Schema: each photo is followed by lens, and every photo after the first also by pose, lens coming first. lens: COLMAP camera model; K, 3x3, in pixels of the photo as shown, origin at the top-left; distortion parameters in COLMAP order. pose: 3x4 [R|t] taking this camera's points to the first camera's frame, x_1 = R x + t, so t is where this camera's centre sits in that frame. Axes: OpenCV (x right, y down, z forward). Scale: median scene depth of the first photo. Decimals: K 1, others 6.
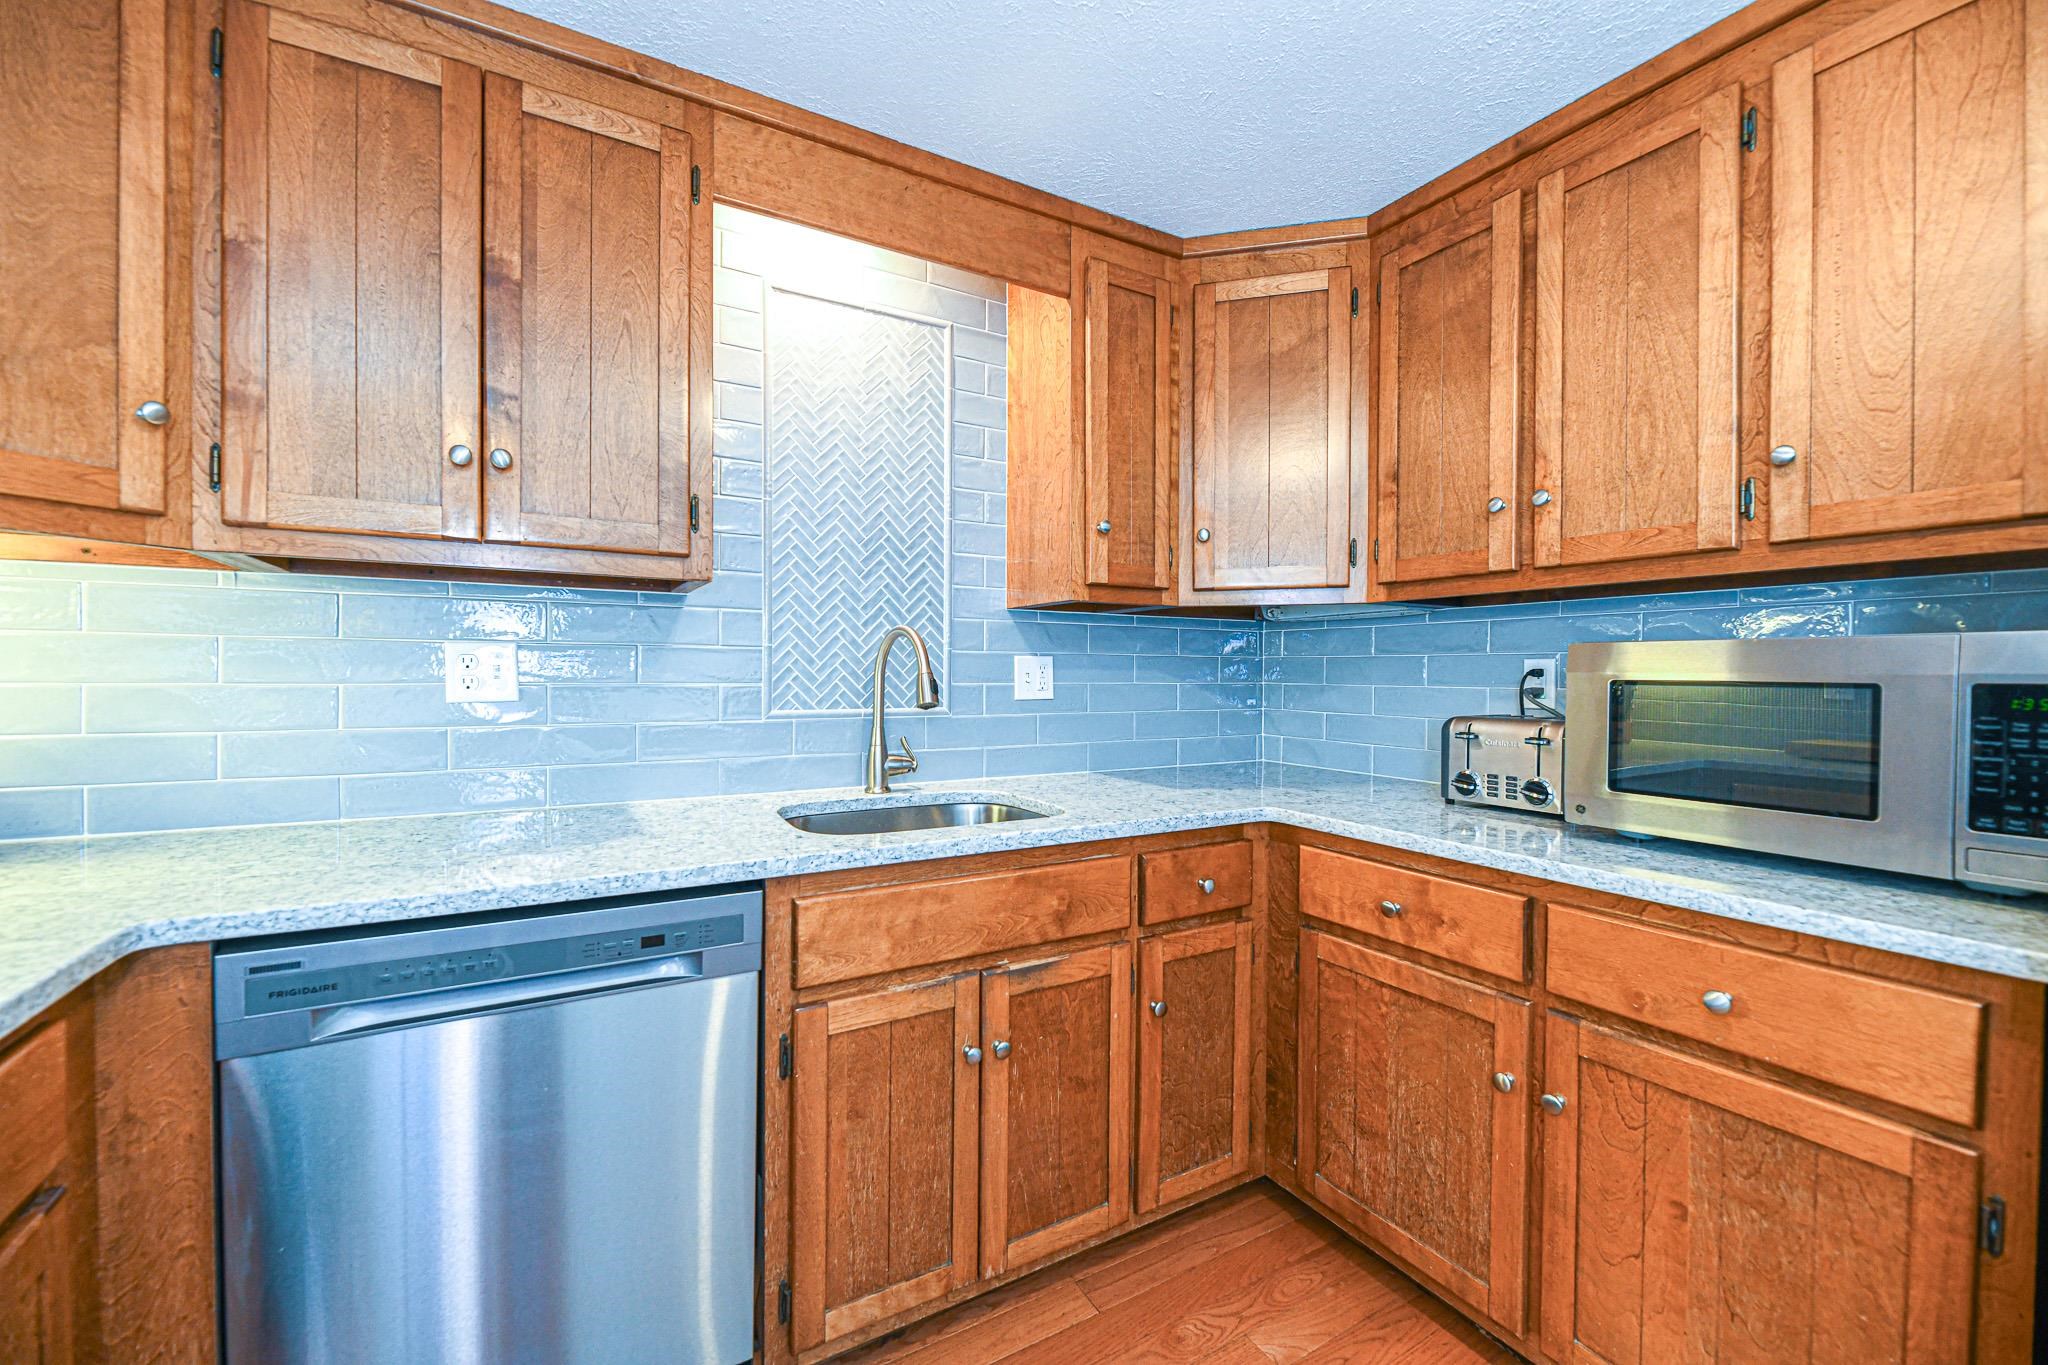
lens RADIAL K [[832.8, 0, 1024.0], [0, 832.8, 682.5], [0, 0, 1]] dist [-0.000981, -0.003040]
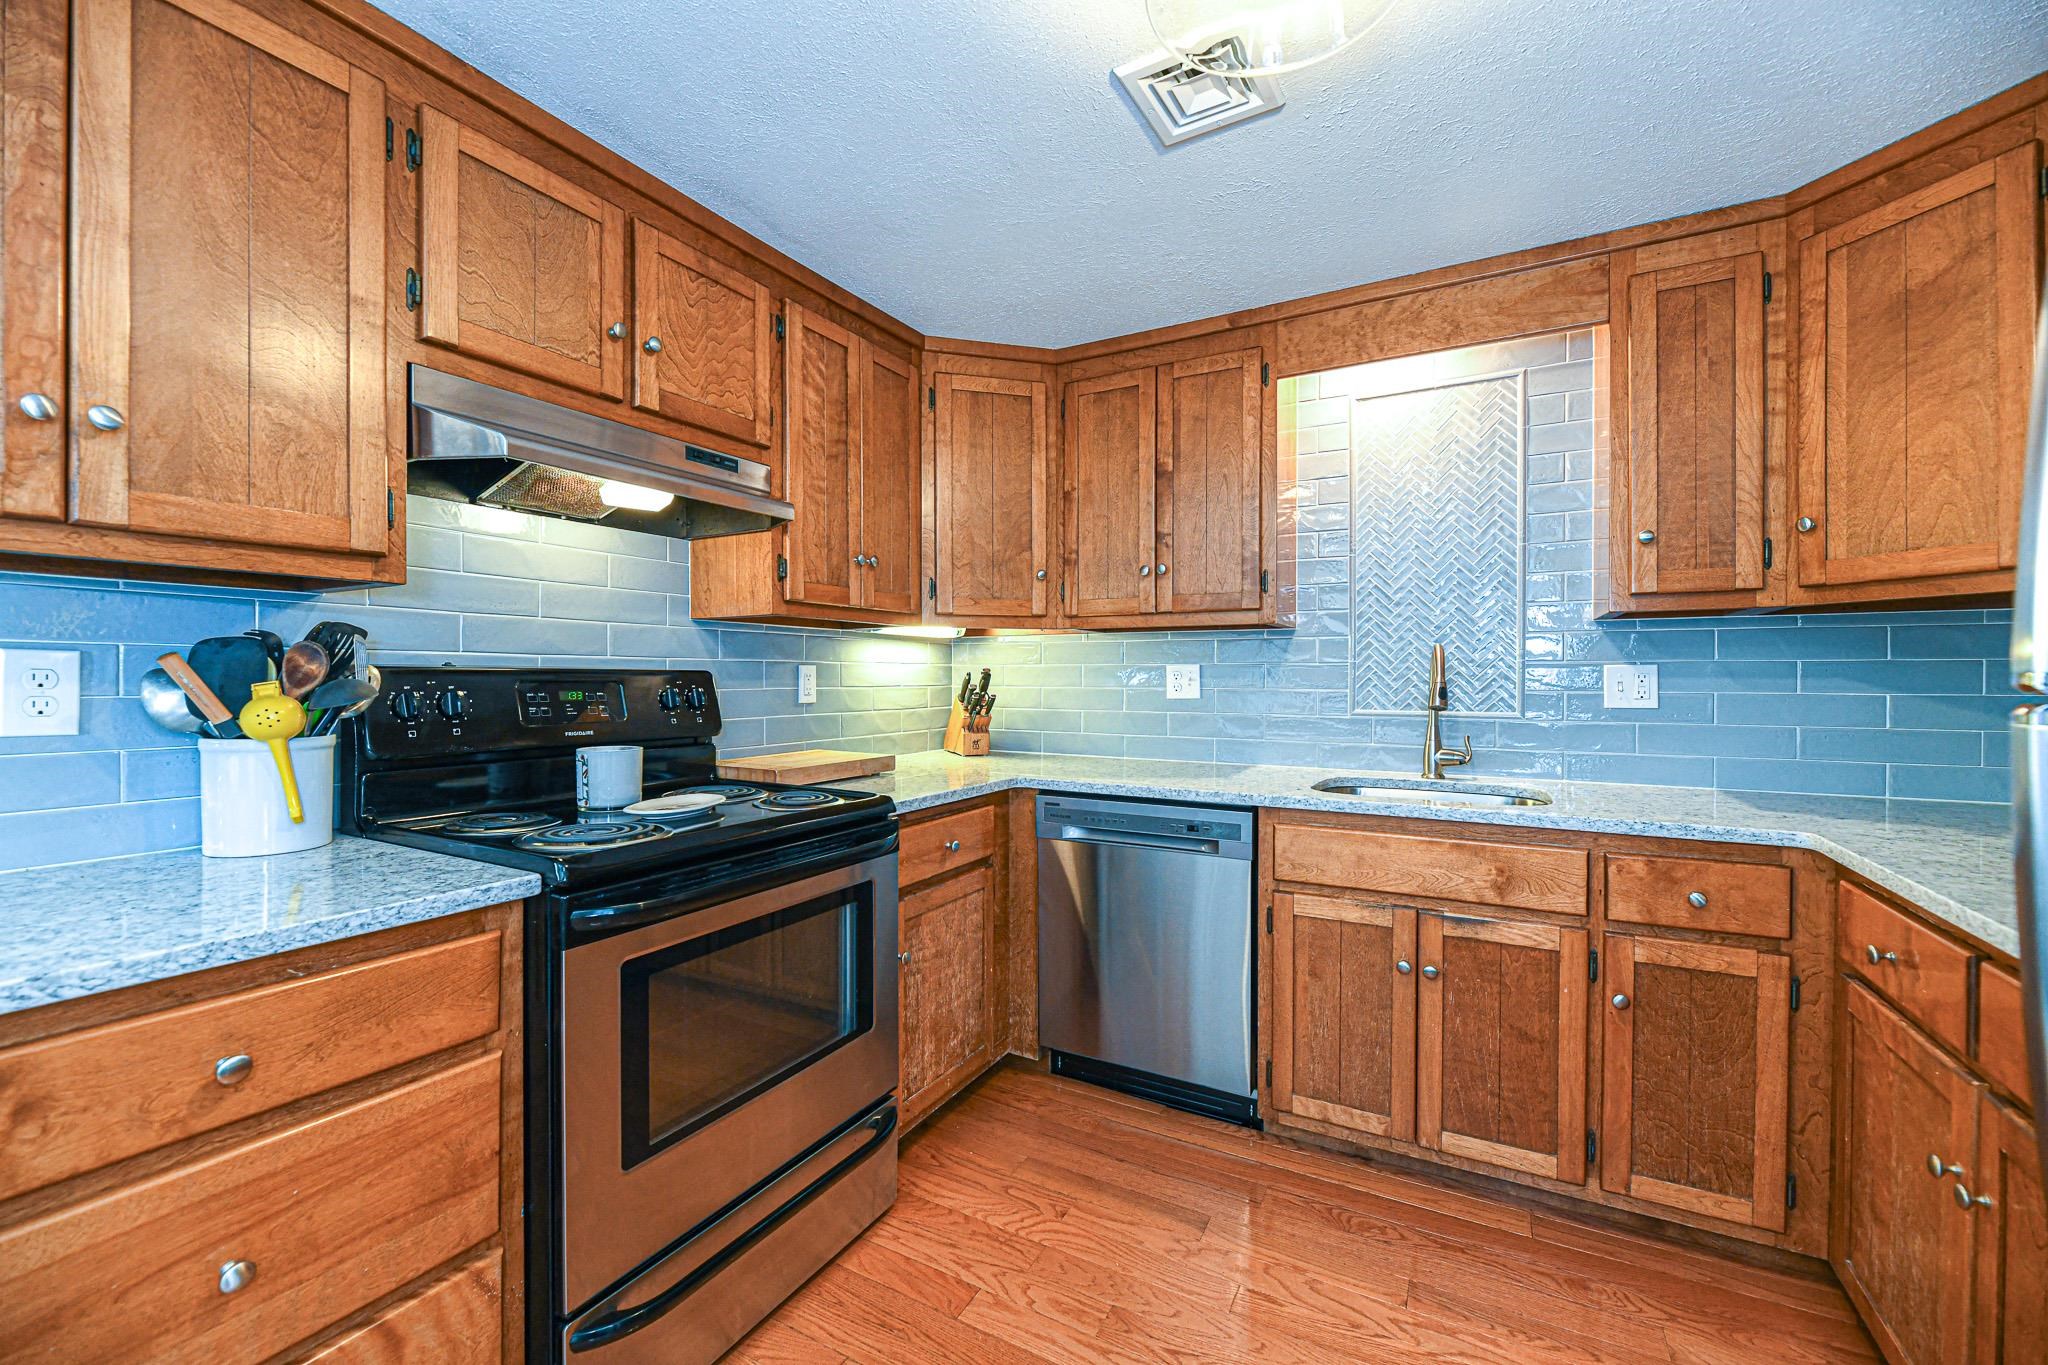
lens RADIAL K [[832.8, 0, 1024.0], [0, 832.8, 682.5], [0, 0, 1]] dist [-0.000981, -0.003040]
pose [[0.511441, 0.000509, -0.859318, 0.754272], [-0.007715, 0.999962, -0.003999, -0.000994], [0.859284, 0.008675, 0.511426, -0.210417]]
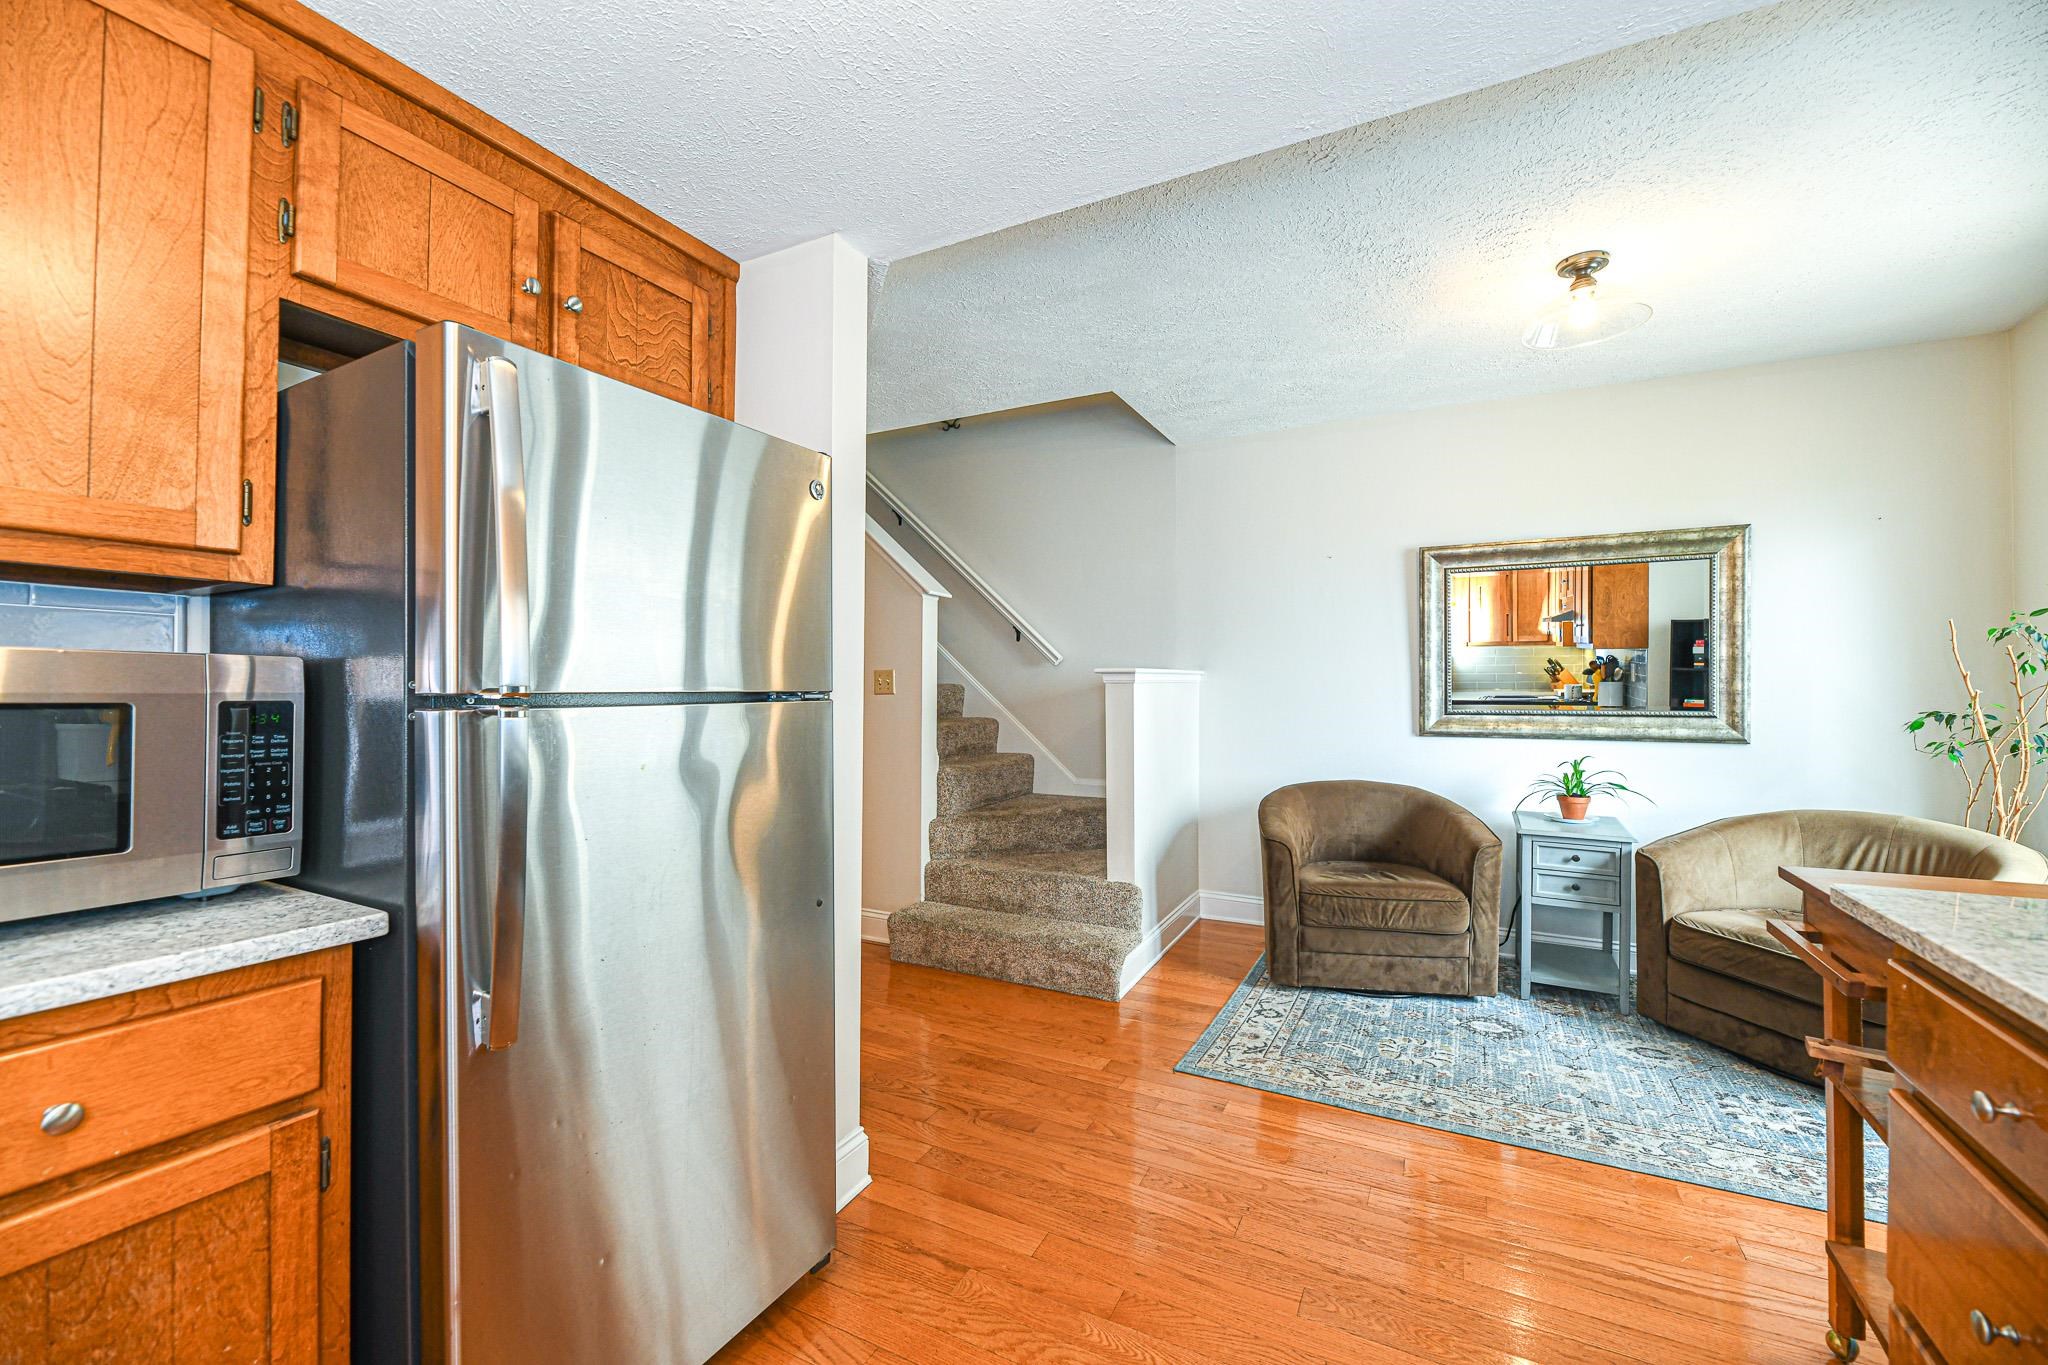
lens RADIAL K [[824.3, 0, 1024.0], [0, 824.3, 682.5], [0, 0, 1]] dist [-0.001638, -0.002966]
pose [[-0.527160, 0.005573, 0.849748, -0.212136], [0.003340, 0.999984, -0.004487, -0.010650], [-0.849760, 0.000472, -0.527170, 0.480337]]
